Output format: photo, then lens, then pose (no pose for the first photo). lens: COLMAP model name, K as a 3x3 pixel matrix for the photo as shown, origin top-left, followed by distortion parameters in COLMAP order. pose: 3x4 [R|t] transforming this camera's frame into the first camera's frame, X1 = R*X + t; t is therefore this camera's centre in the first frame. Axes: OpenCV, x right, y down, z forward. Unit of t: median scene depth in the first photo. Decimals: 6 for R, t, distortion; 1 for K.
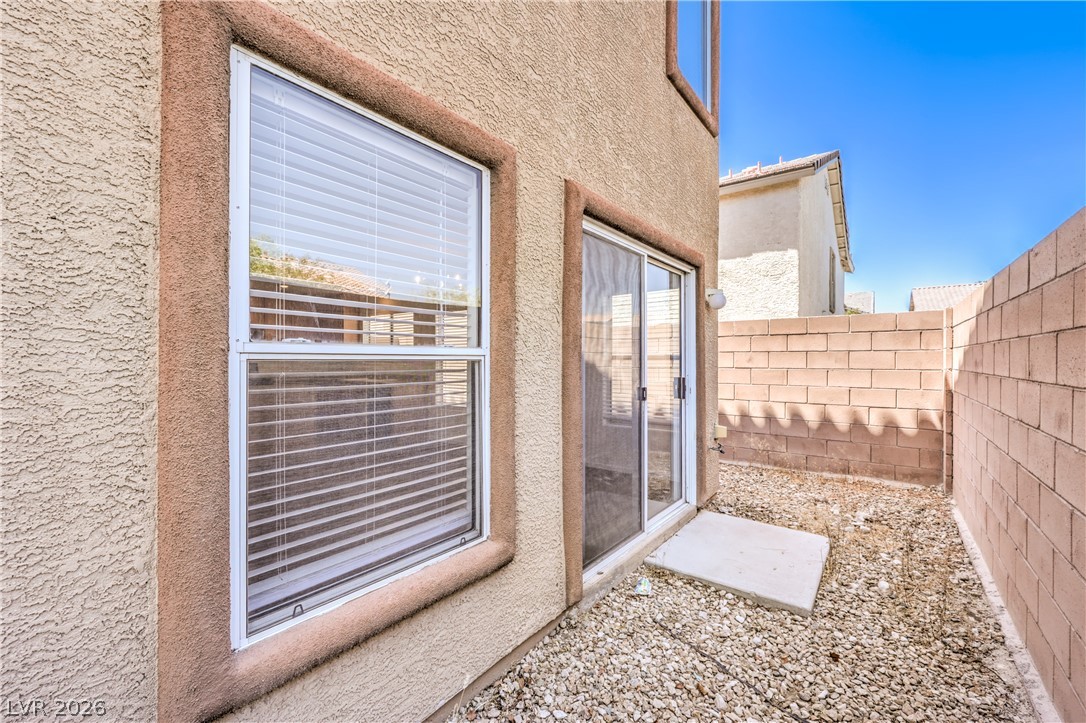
lens RADIAL K [[441.6, 0, 544.1], [0, 441.6, 368.3], [0, 0, 1]] dist [-0.003205, -0.000085]
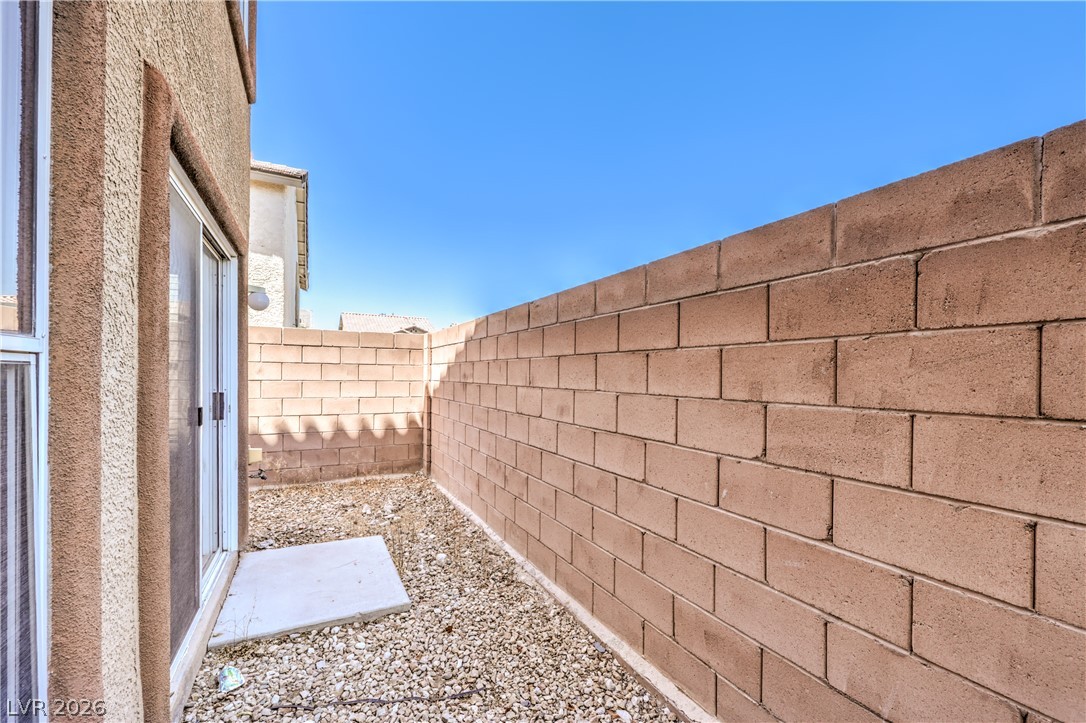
lens RADIAL K [[444.0, 0, 542.8], [0, 444.0, 382.2], [0, 0, 1]] dist [-0.001257, -0.000104]
pose [[0.423220, -0.008237, 0.905989, -0.194565], [0.005172, 0.999964, 0.006675, 0.000764], [-0.906012, 0.001861, 0.423248, 0.192926]]
